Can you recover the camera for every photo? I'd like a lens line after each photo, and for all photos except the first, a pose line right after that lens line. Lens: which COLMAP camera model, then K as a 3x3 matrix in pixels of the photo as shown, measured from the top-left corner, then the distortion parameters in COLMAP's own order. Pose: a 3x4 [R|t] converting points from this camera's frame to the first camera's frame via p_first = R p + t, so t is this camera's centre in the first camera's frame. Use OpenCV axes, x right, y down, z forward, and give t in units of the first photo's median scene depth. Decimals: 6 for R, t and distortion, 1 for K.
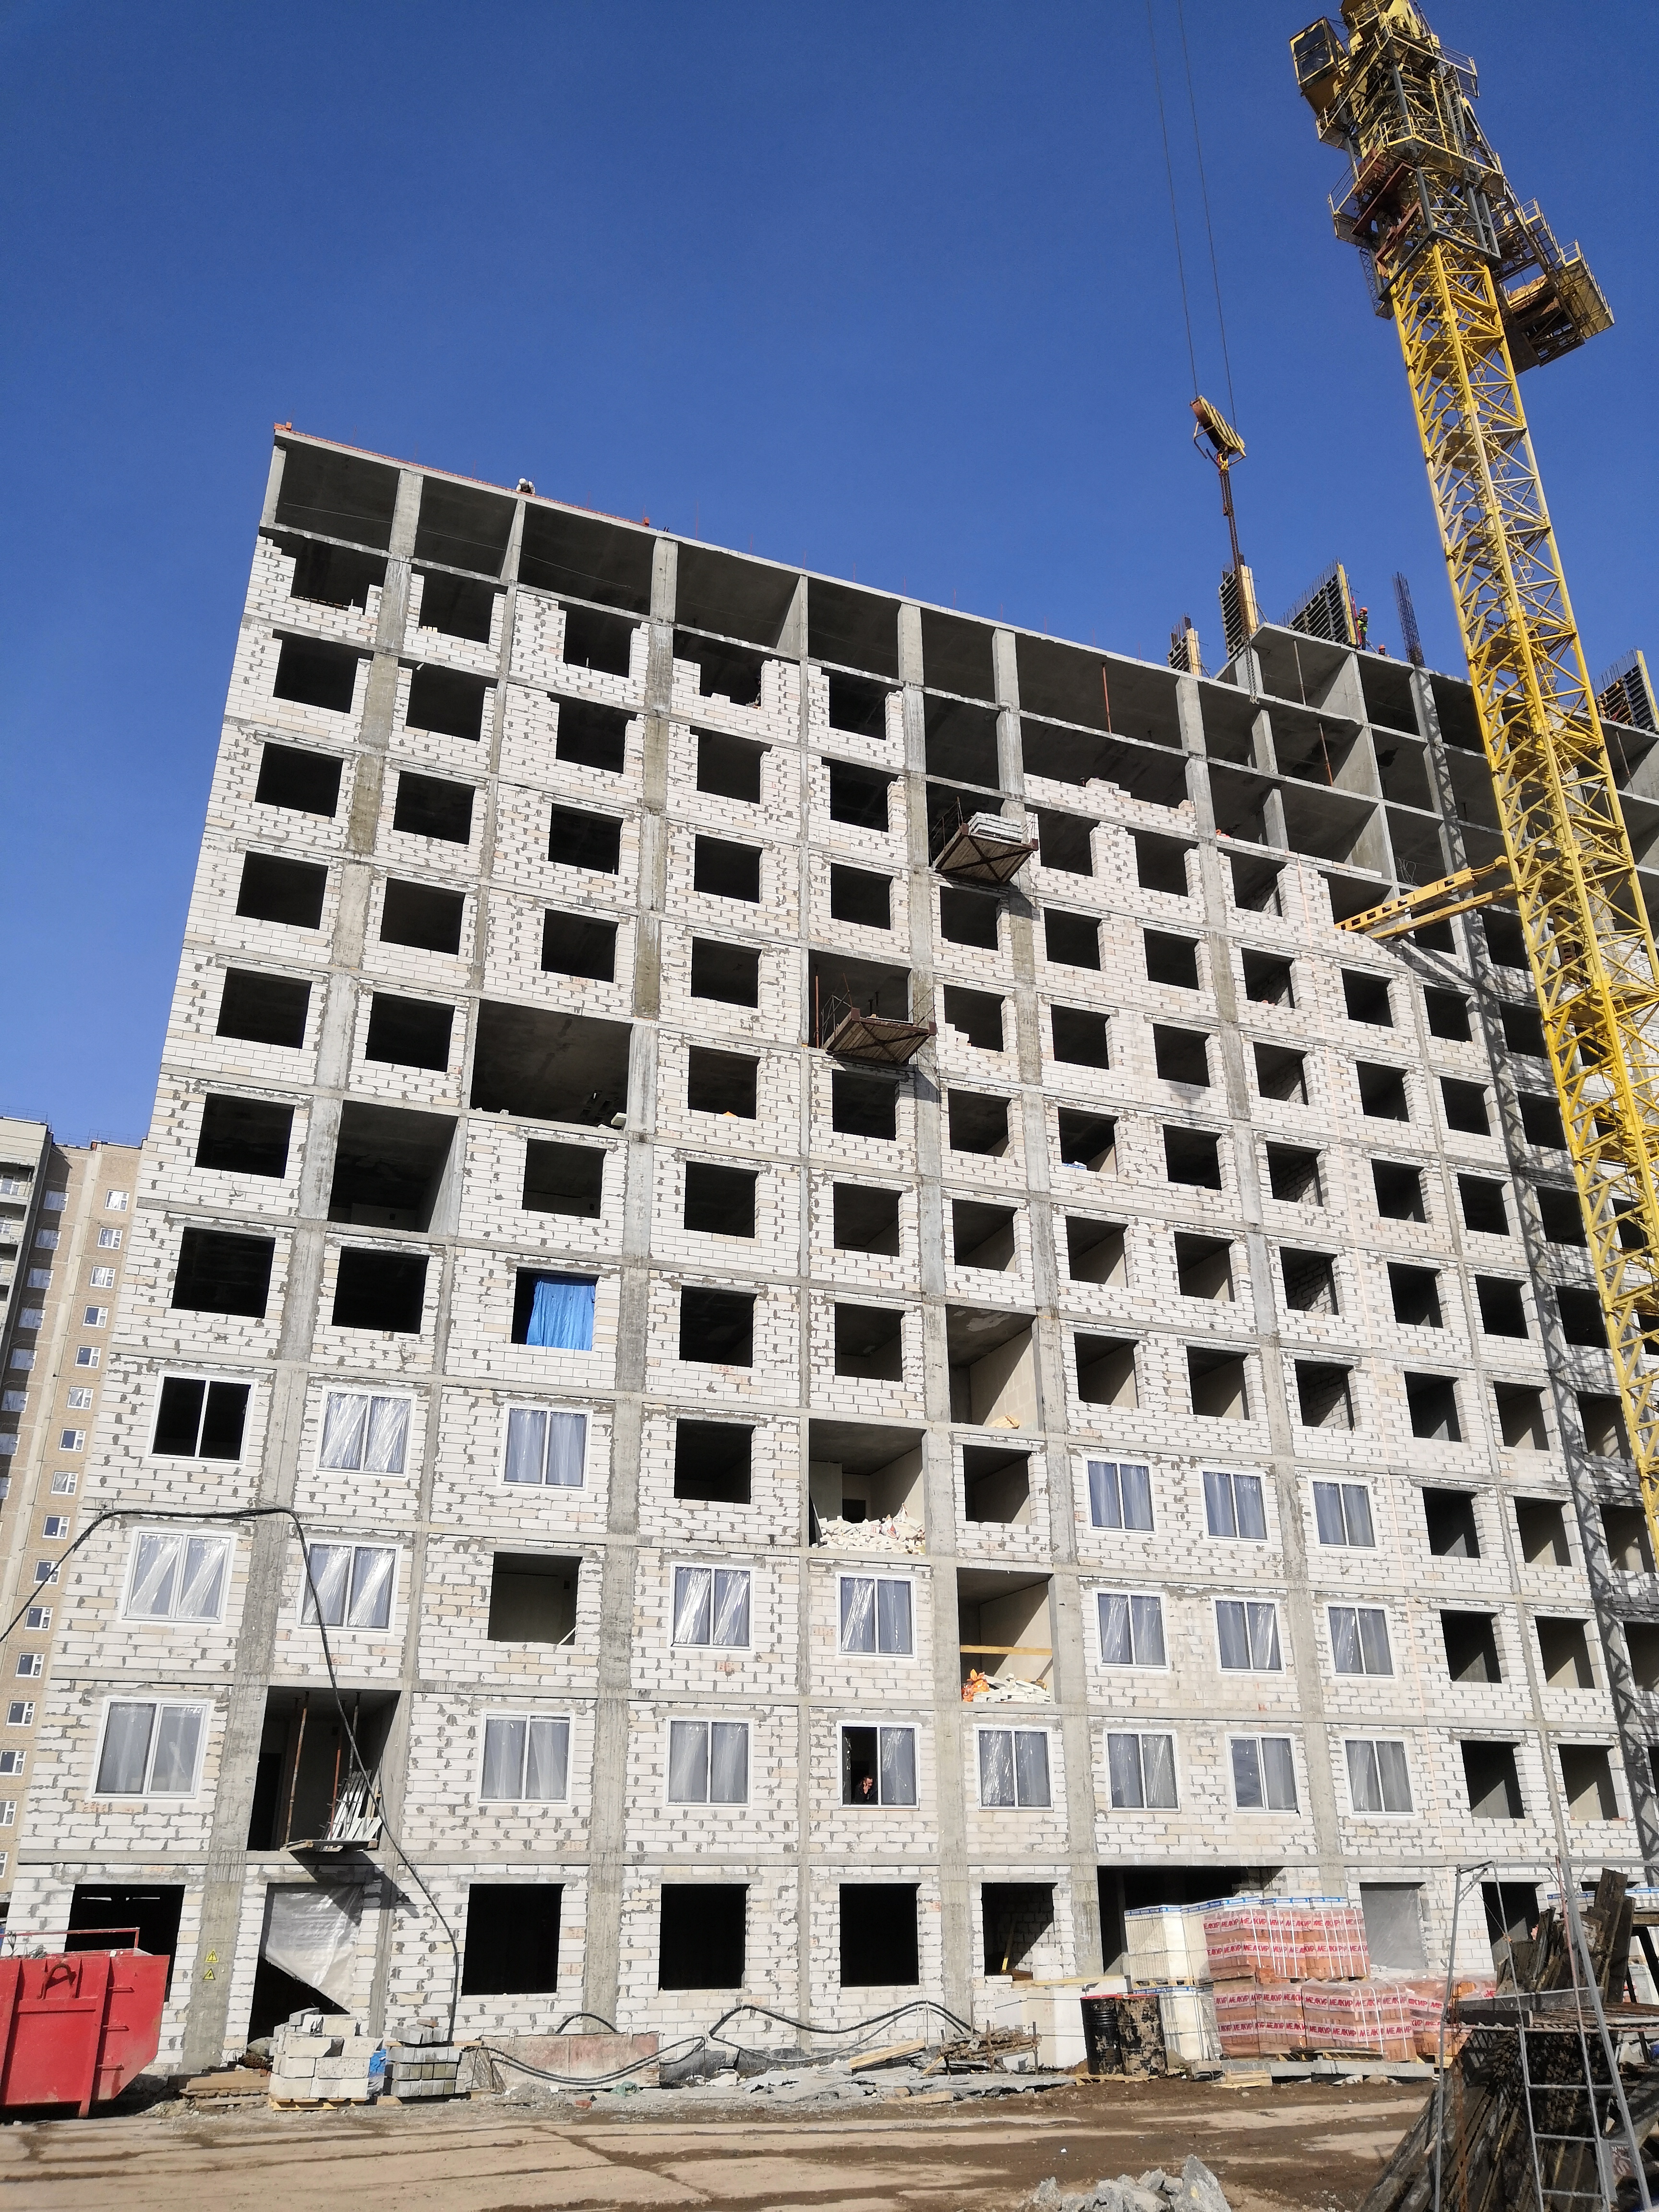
lens RADIAL K [[1716.0, 0, 821.8], [0, 1716.0, 1107.1], [0, 0, 1]] dist [-0.002895, 0.002795]
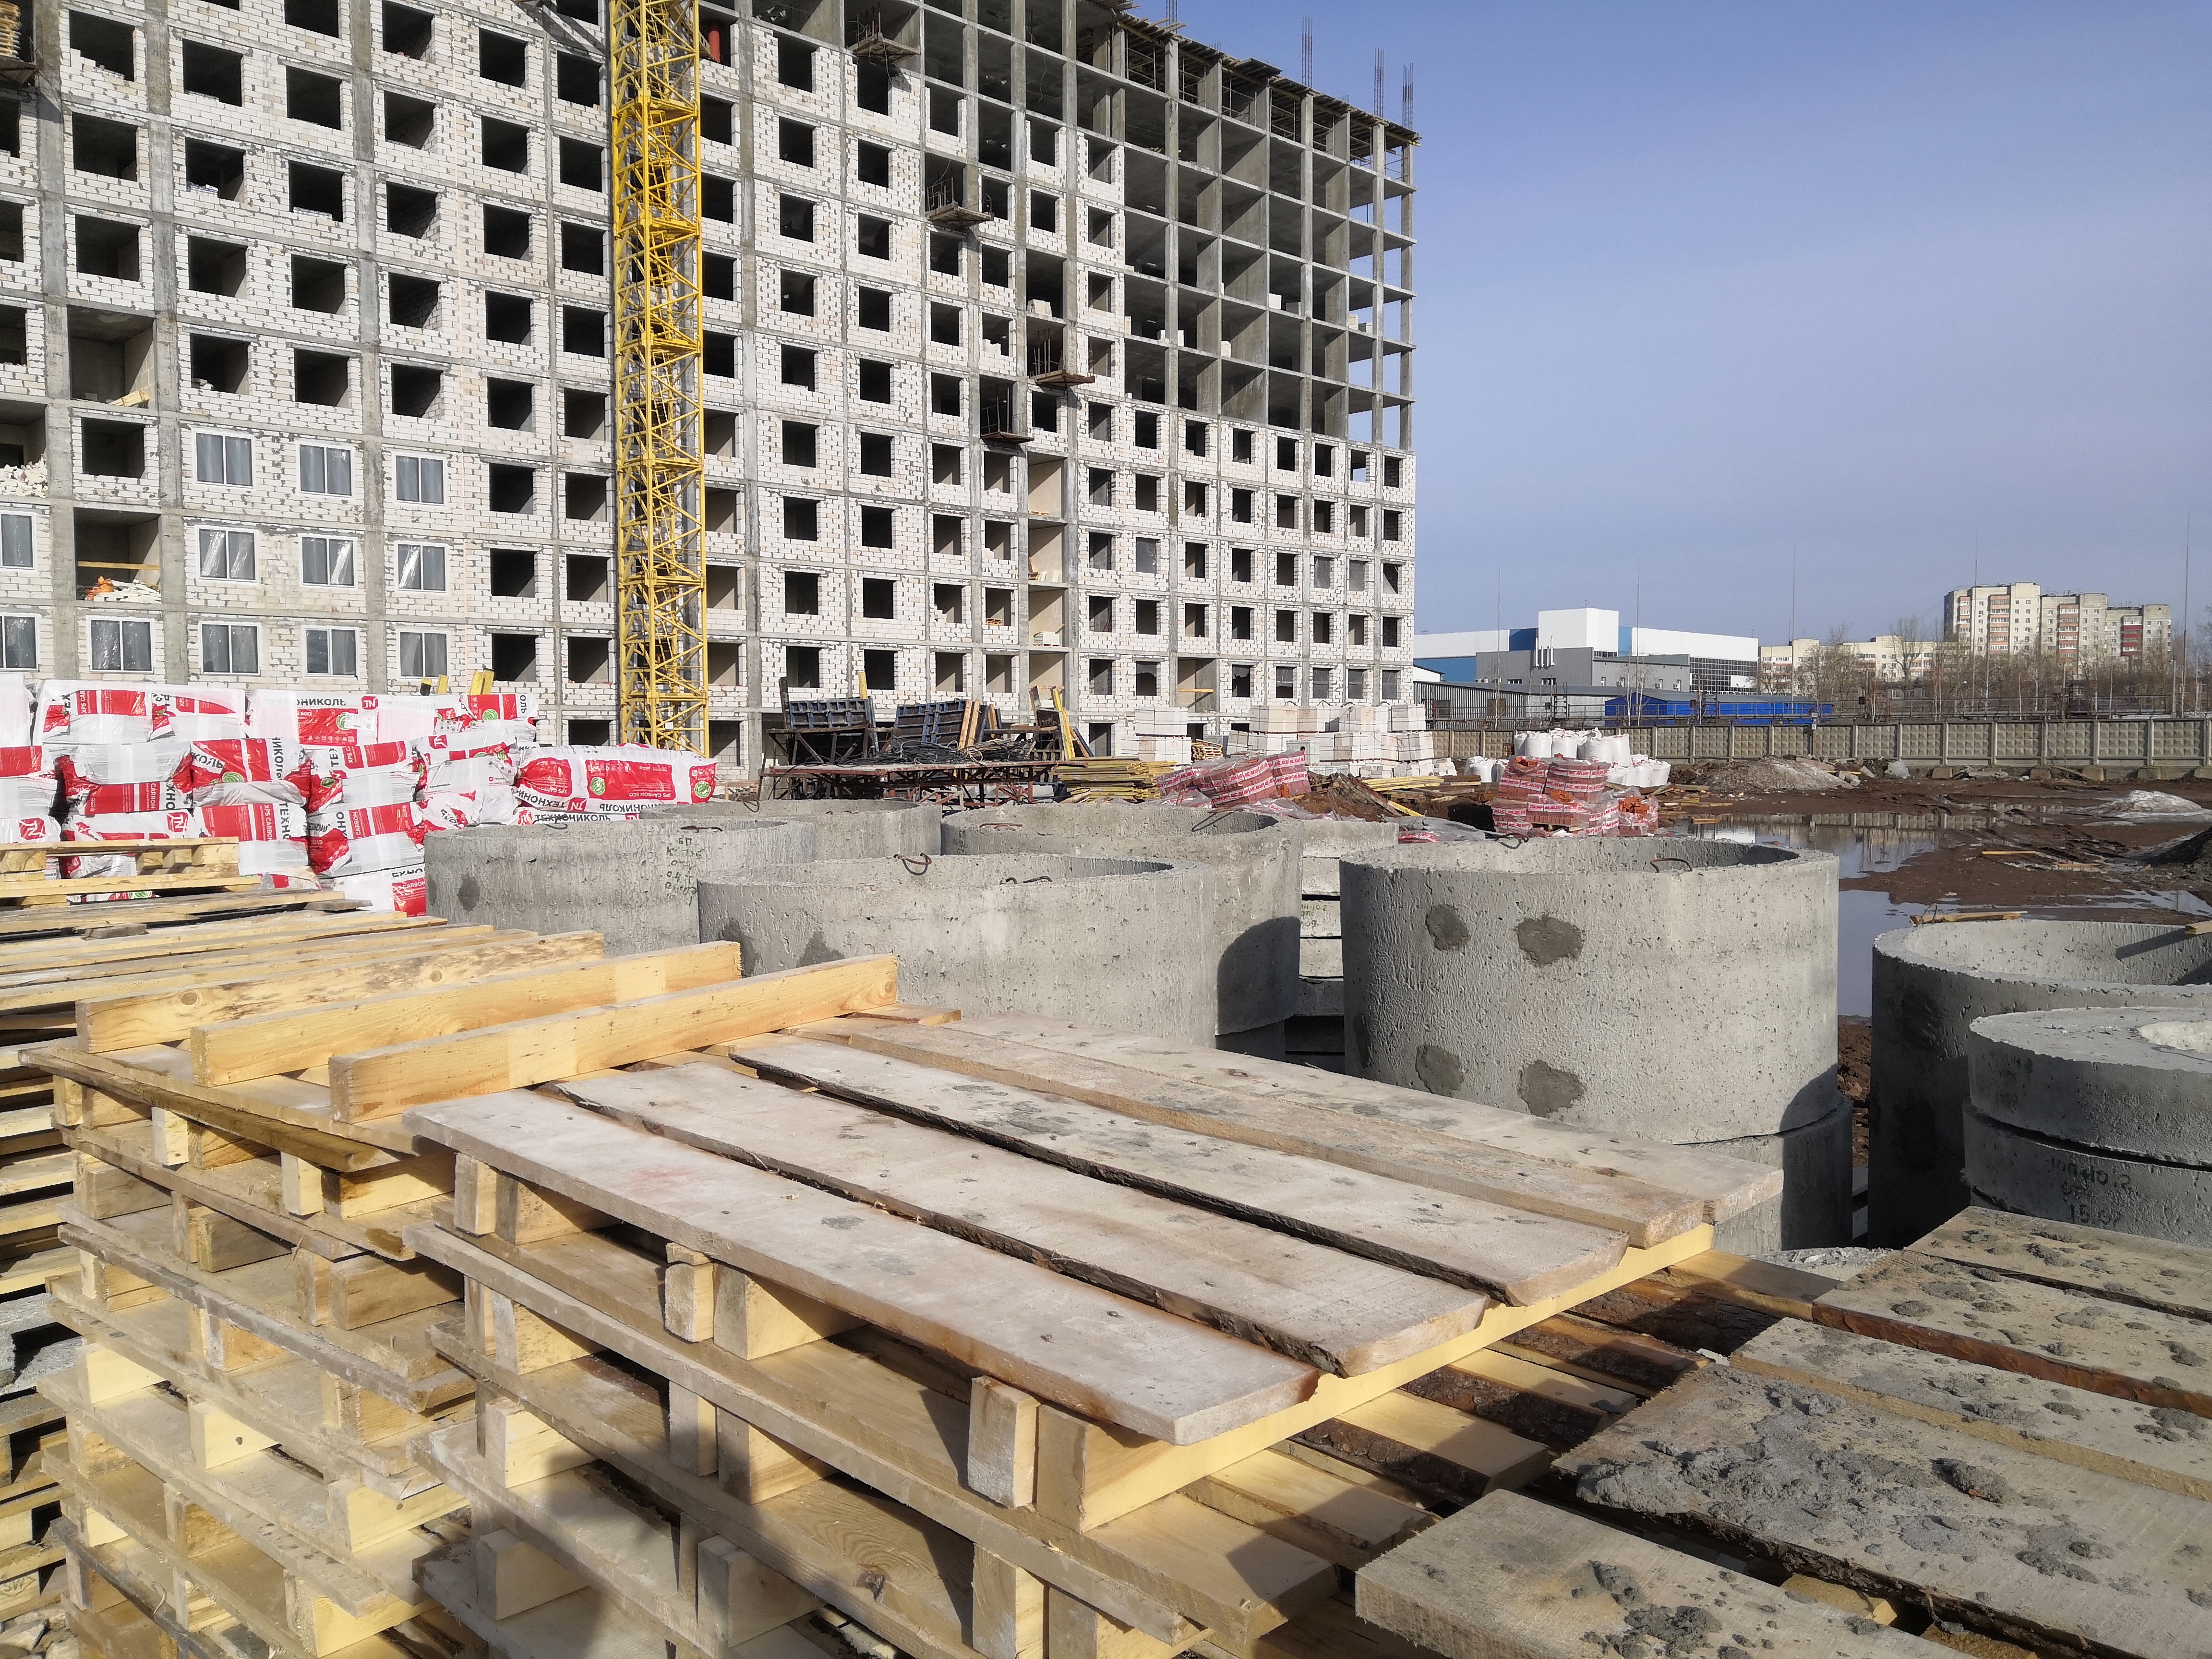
lens RADIAL K [[1716.0, 0, 1093.1], [0, 1716.0, 848.1], [0, 0, 1]] dist [-0.002895, 0.002795]
pose [[0.925231, -0.015665, 0.379080, 0.268245], [-0.169680, 0.876572, 0.450367, -0.218711], [-0.339346, -0.481016, 0.808374, -0.456098]]
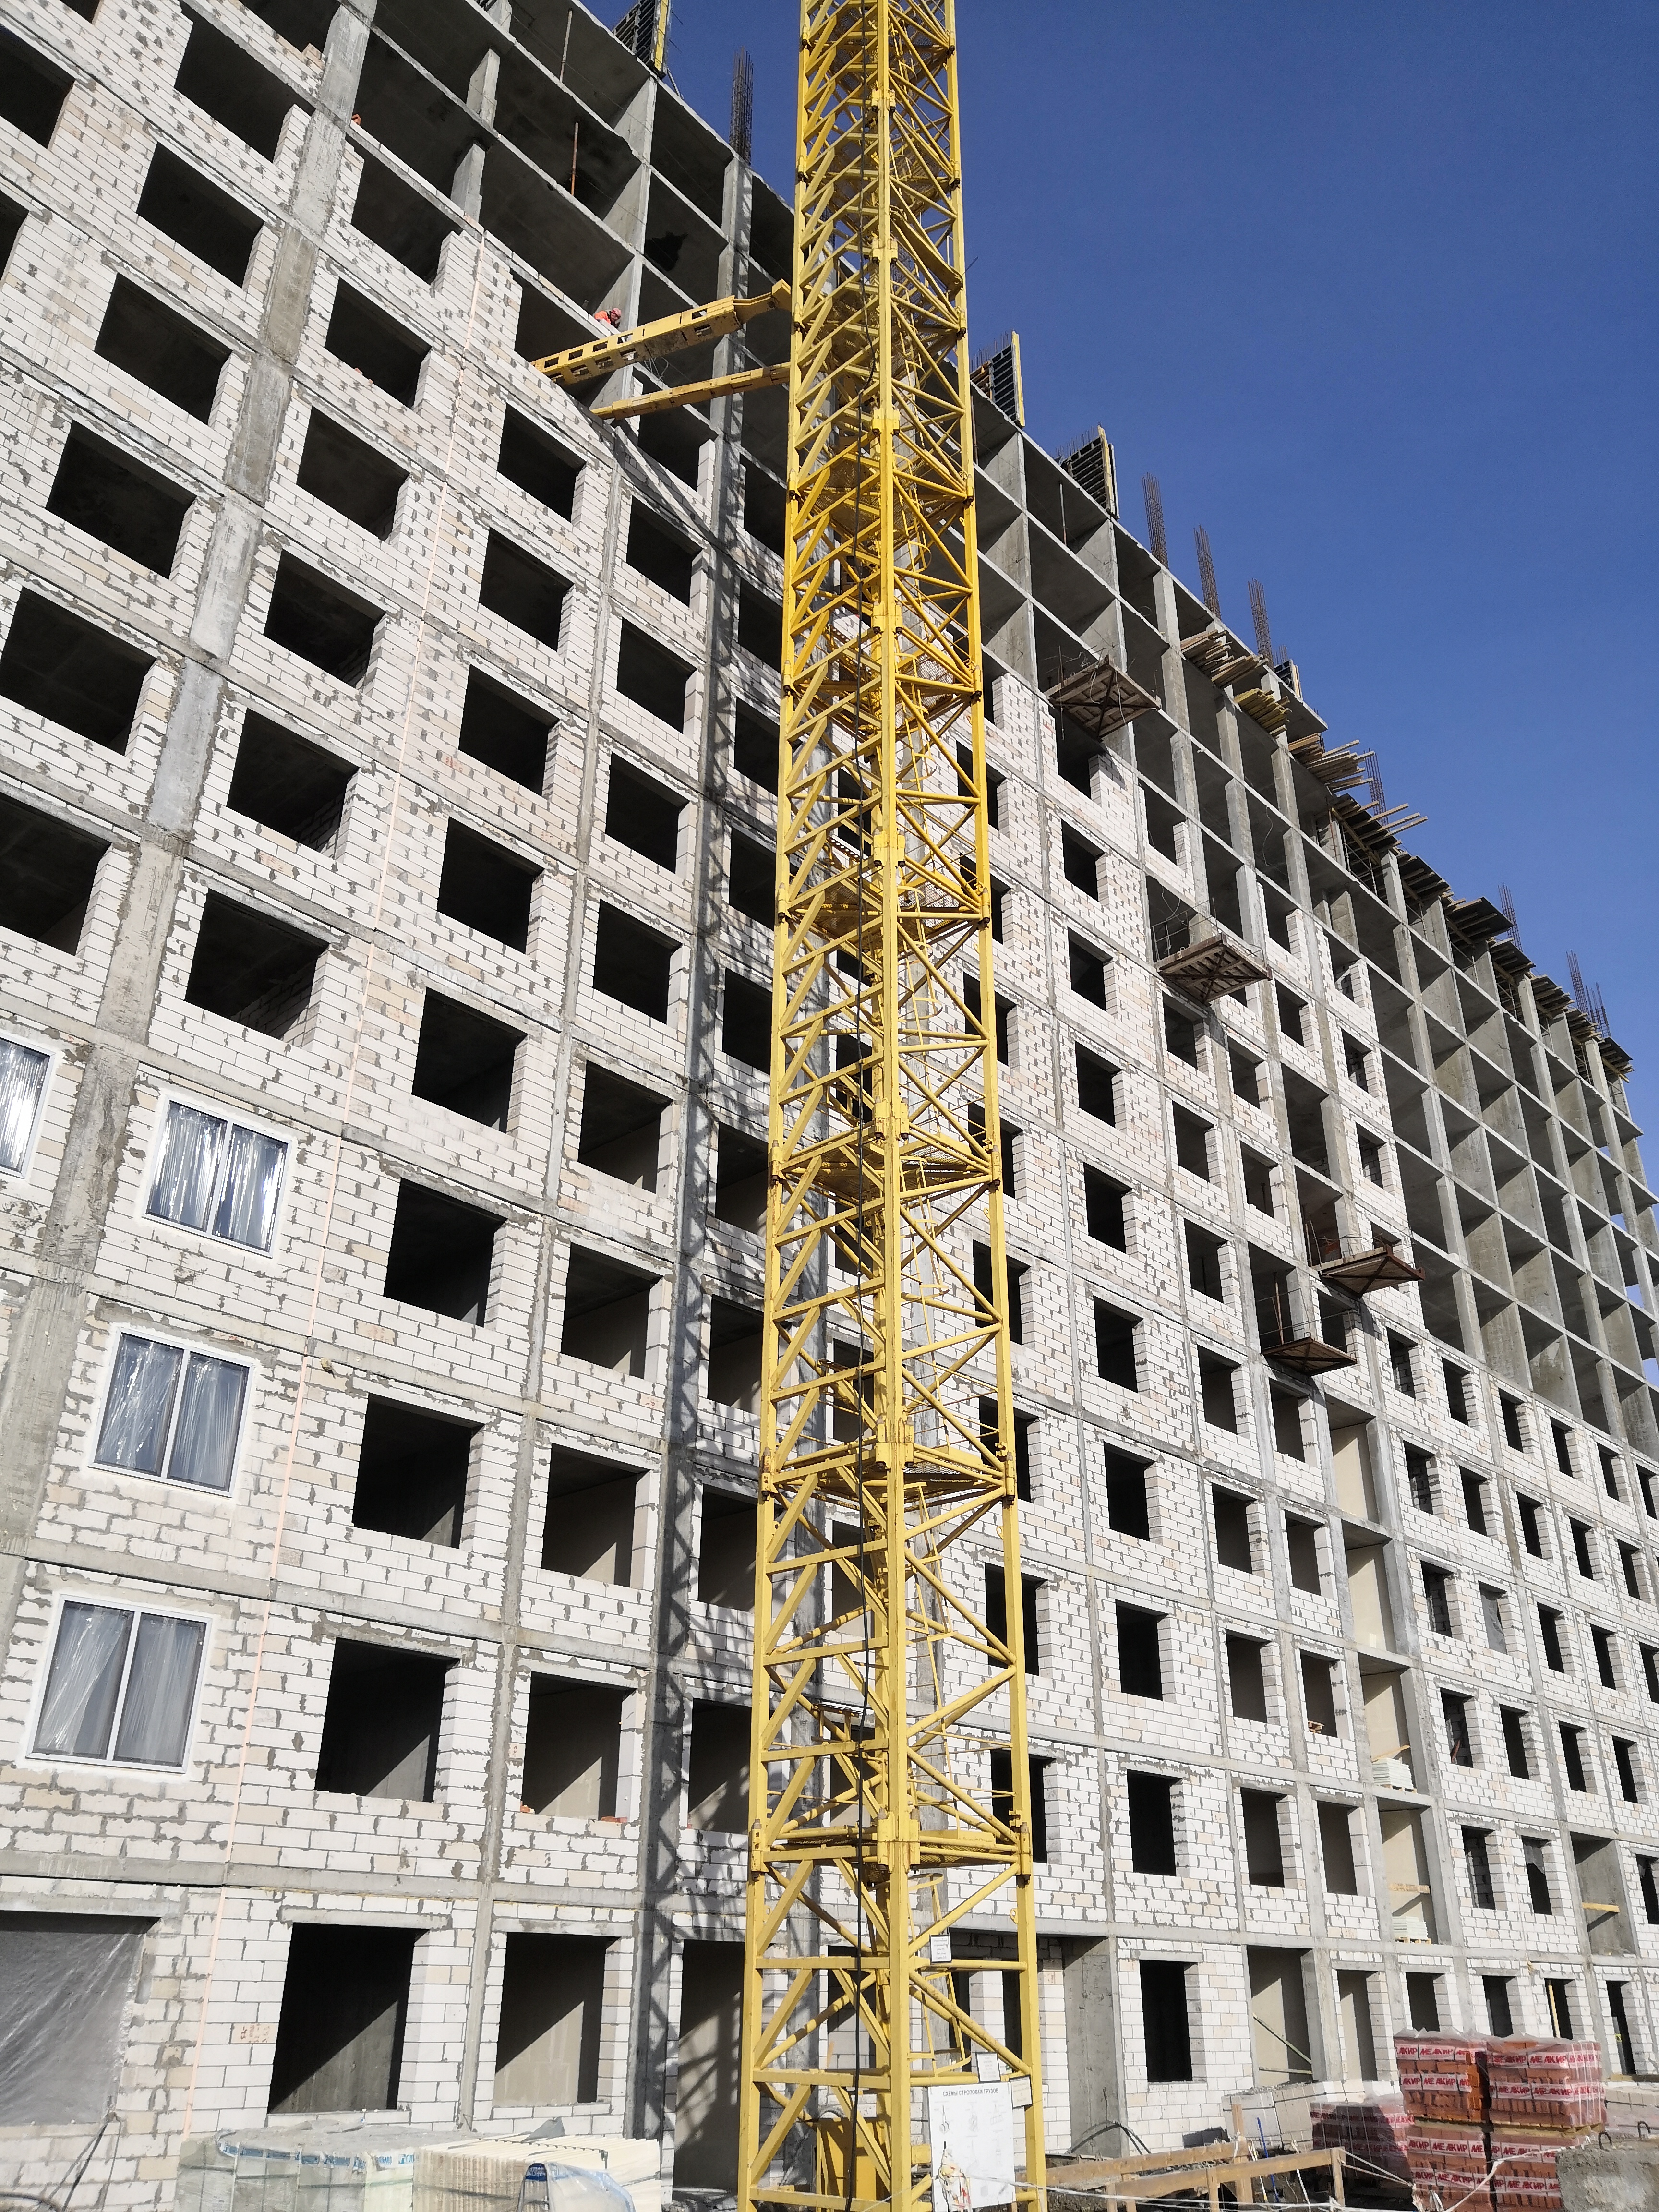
lens RADIAL K [[1716.0, 0, 818.6], [0, 1716.0, 1104.1], [0, 0, 1]] dist [-0.002895, 0.002795]
pose [[0.907684, 0.210983, 0.362761, 0.267615], [-0.193678, 0.977472, -0.083888, 0.217488], [-0.372288, 0.005885, 0.928099, 0.453385]]
